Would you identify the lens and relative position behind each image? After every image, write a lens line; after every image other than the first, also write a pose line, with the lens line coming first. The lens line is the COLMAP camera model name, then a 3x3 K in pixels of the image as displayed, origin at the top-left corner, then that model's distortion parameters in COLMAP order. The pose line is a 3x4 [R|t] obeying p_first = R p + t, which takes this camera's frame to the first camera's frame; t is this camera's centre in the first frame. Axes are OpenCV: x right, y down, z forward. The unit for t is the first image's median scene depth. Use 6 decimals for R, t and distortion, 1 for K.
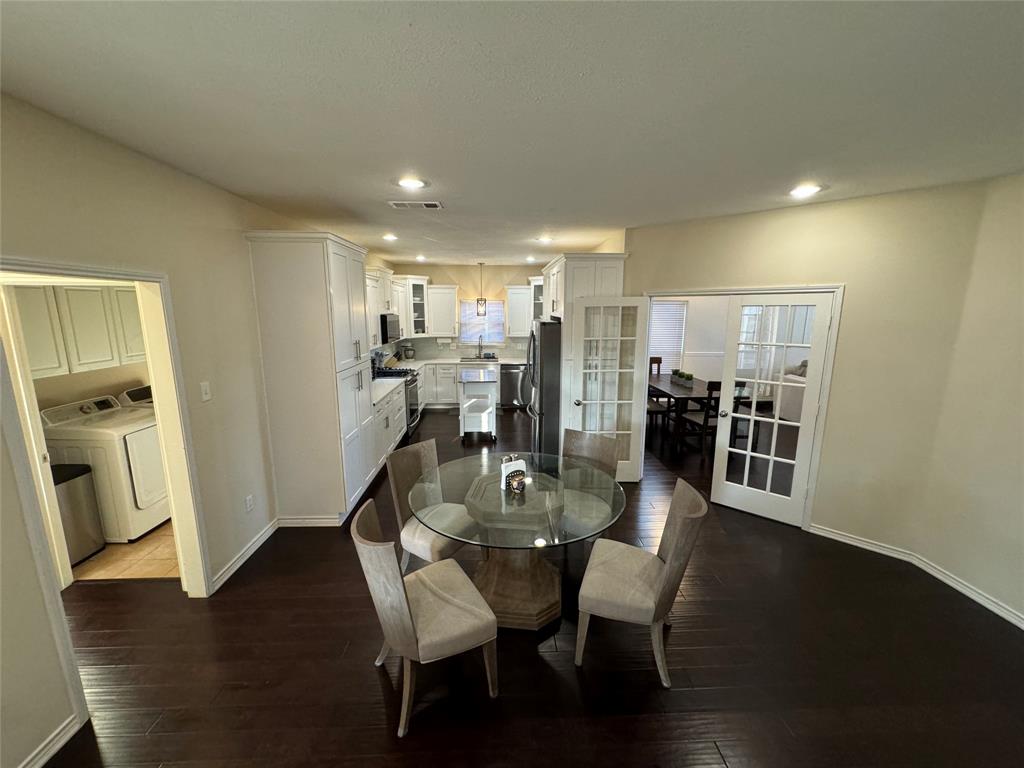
lens RADIAL K [[408.1, 0, 515.6], [0, 408.1, 383.1], [0, 0, 1]] dist [0.004181, 0.000421]
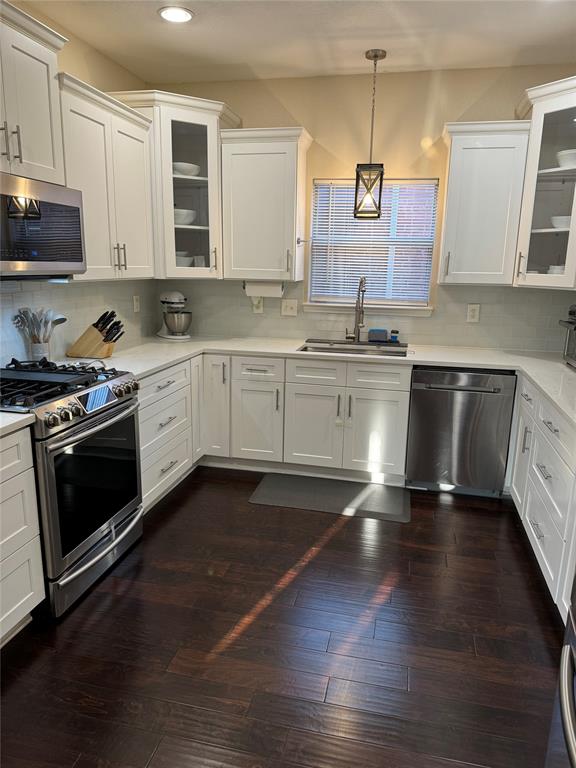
lens RADIAL K [[538.4, 0, 287.7], [0, 538.4, 390.6], [0, 0, 1]] dist [0.009273, 0.000438]
pose [[0.961954, 0.076608, -0.262253, -0.017994], [-0.064253, 0.996396, 0.055377, -0.042759], [0.265550, -0.036420, 0.963409, 0.542925]]
